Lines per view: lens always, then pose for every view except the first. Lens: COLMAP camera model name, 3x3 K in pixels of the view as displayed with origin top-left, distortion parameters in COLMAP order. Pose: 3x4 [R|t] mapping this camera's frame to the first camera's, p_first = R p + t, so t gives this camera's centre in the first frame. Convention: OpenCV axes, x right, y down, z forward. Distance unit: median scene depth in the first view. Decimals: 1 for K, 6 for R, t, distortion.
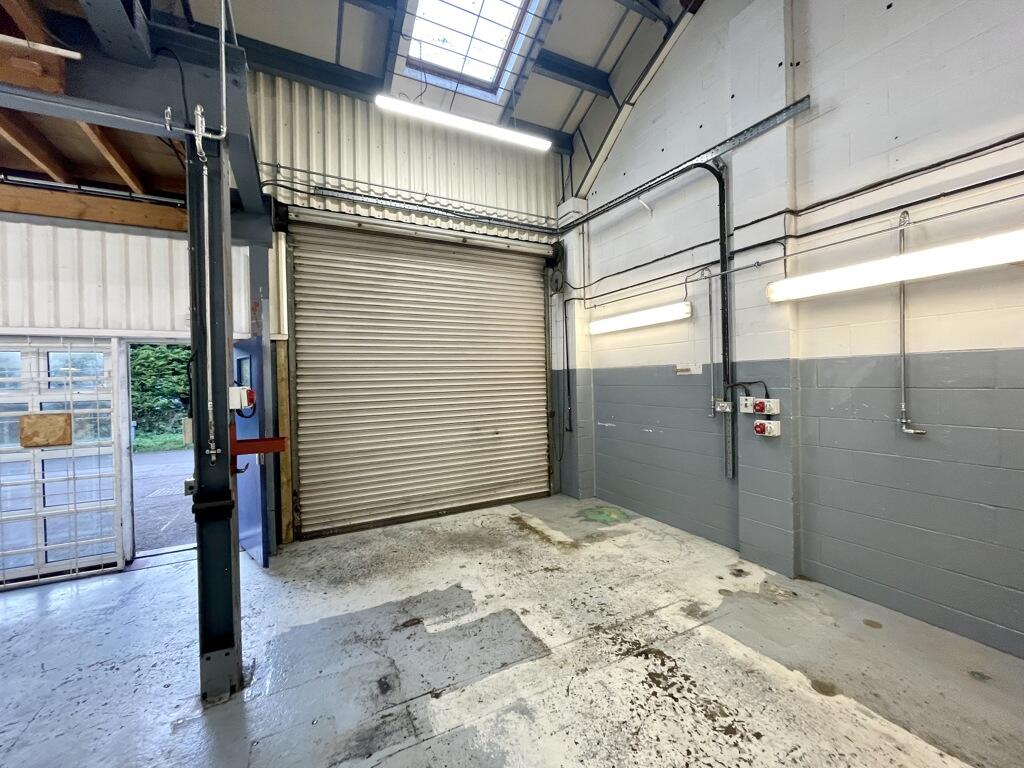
lens RADIAL K [[415.0, 0, 512.0], [0, 415.0, 384.0], [0, 0, 1]] dist [-0.003034, -0.000152]
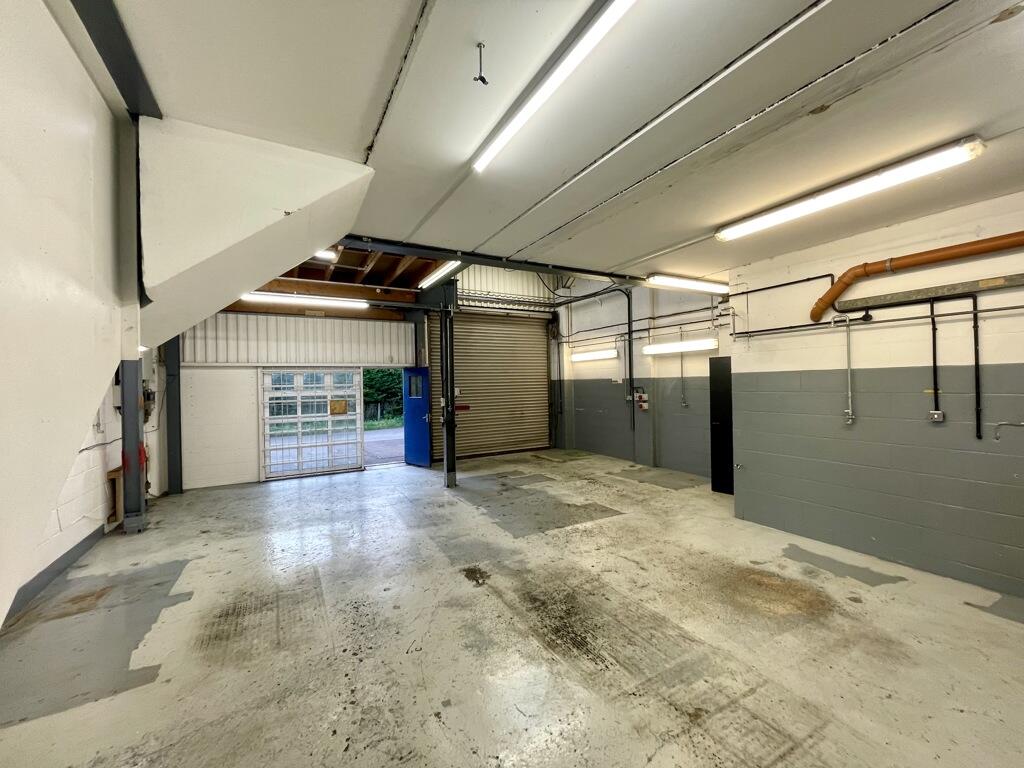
lens RADIAL K [[417.2, 0, 509.7], [0, 417.2, 382.6], [0, 0, 1]] dist [0.000741, 0.000624]
pose [[0.999638, 0.002204, 0.026807, -0.199198], [-0.001876, 0.999923, -0.012230, 0.000445], [-0.026832, 0.012175, 0.999566, -1.226108]]
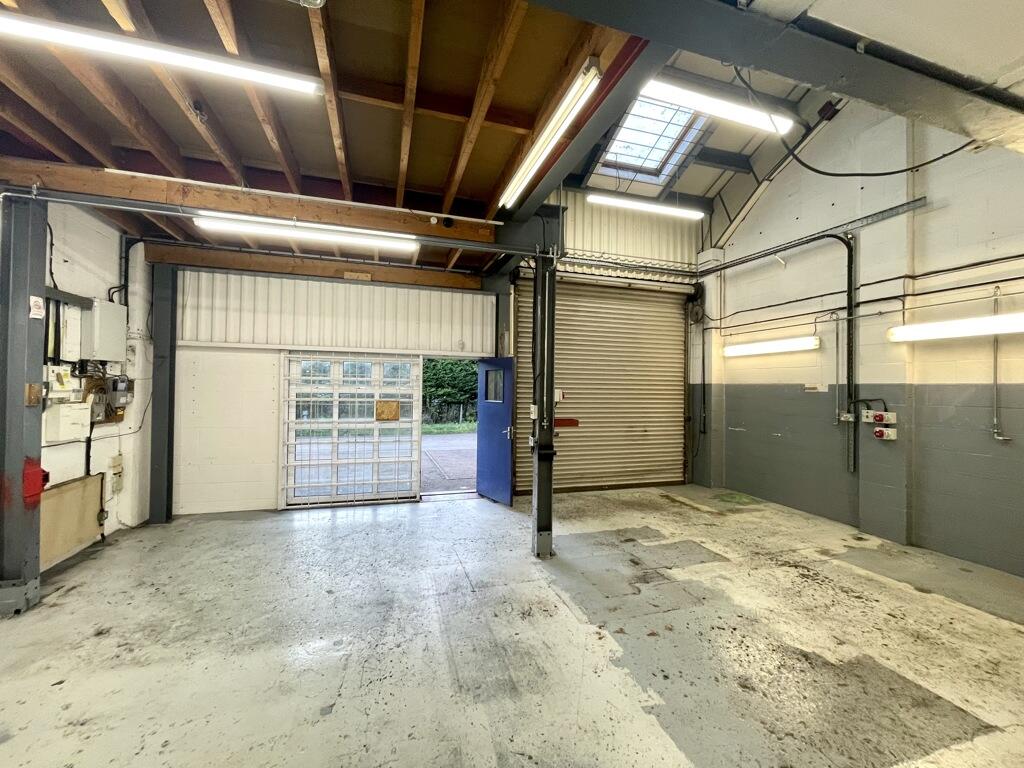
lens RADIAL K [[417.2, 0, 509.7], [0, 417.2, 382.6], [0, 0, 1]] dist [0.000741, 0.000624]
pose [[0.983533, 0.034954, -0.177319, -0.311920], [-0.038683, 0.999096, -0.017616, 0.008985], [0.176542, 0.024185, 0.983996, -0.496053]]
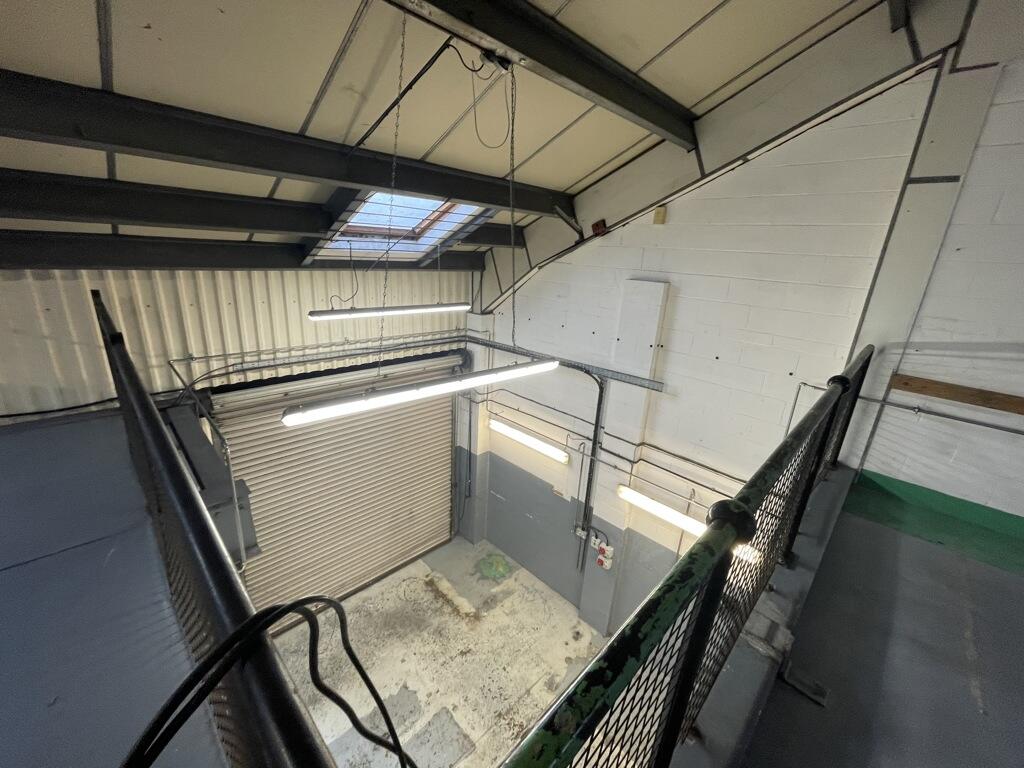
lens RADIAL K [[415.0, 0, 512.0], [0, 415.0, 384.0], [0, 0, 1]] dist [-0.003034, -0.000152]
pose [[0.949610, -0.018900, 0.312863, -0.177253], [-0.077716, 0.952811, 0.293446, -0.850260], [-0.303646, -0.302974, 0.903331, -0.105591]]
